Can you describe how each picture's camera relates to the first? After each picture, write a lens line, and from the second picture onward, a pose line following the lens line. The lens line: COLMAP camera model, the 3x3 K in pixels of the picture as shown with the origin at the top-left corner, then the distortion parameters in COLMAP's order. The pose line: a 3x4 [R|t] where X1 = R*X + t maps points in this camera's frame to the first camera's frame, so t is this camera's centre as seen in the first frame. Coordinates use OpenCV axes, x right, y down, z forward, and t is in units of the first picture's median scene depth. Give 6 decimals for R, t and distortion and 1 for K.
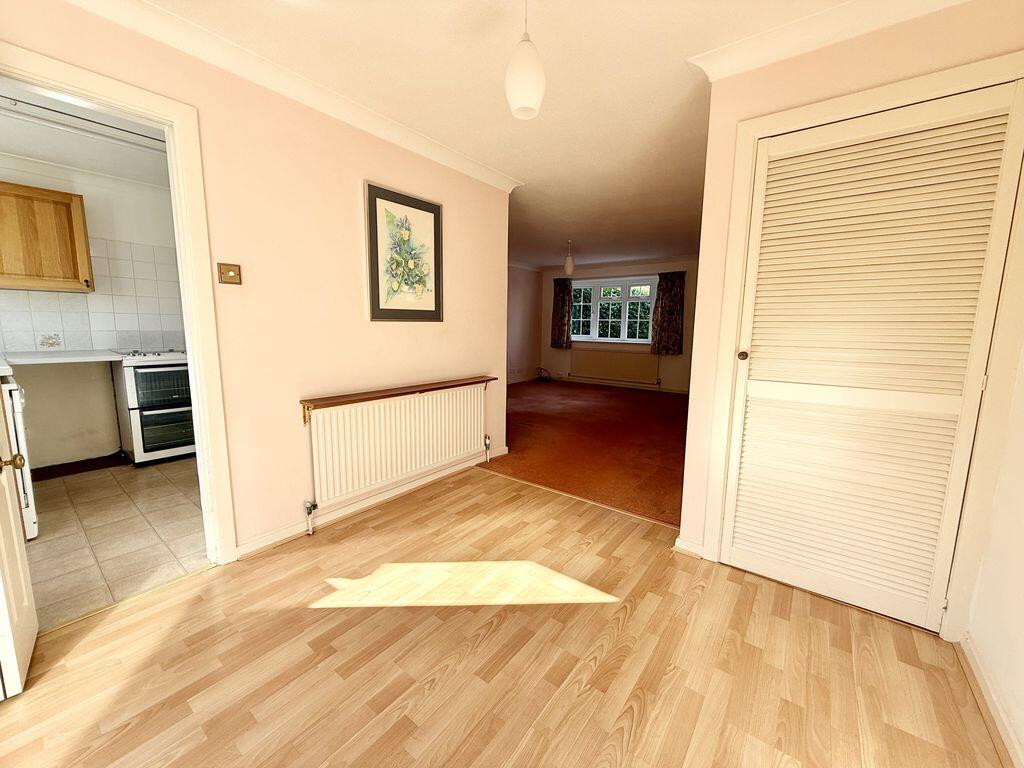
lens RADIAL K [[408.0, 0, 512.0], [0, 408.0, 384.0], [0, 0, 1]] dist [-0.001495, 0.000472]
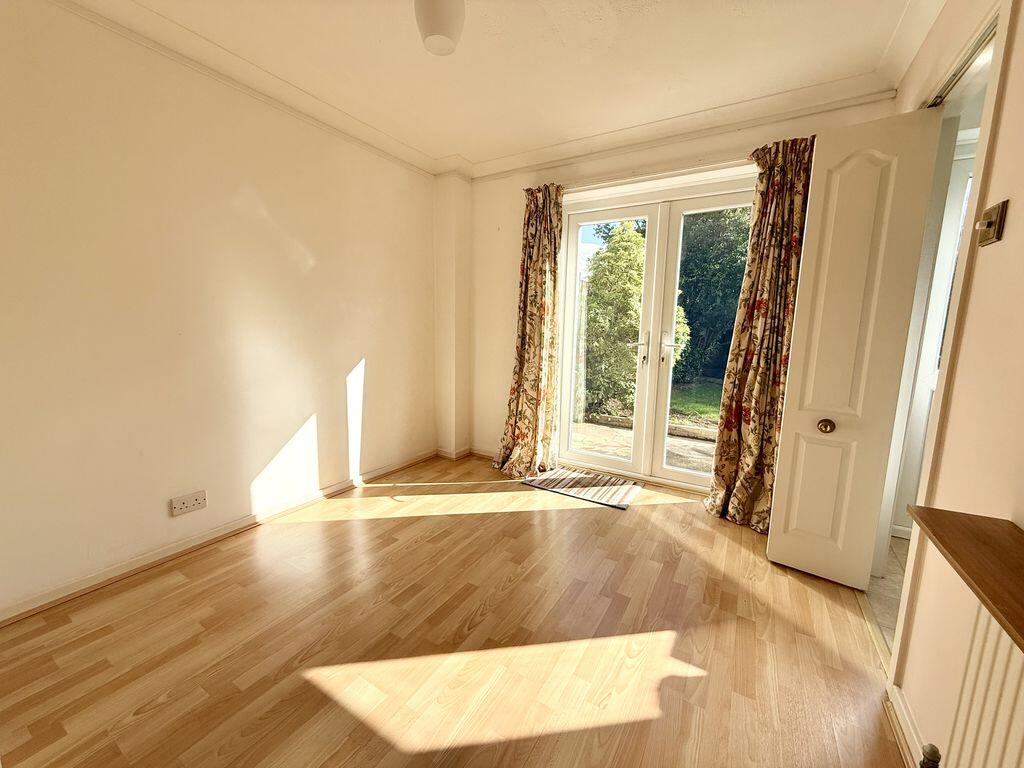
lens RADIAL K [[408.0, 0, 512.0], [0, 408.0, 384.0], [0, 0, 1]] dist [-0.001495, 0.000472]
pose [[-0.992551, -0.016377, -0.120725, -0.023984], [-0.049706, 0.959134, 0.278552, -0.216335], [0.111230, 0.282478, -0.952803, 1.703350]]
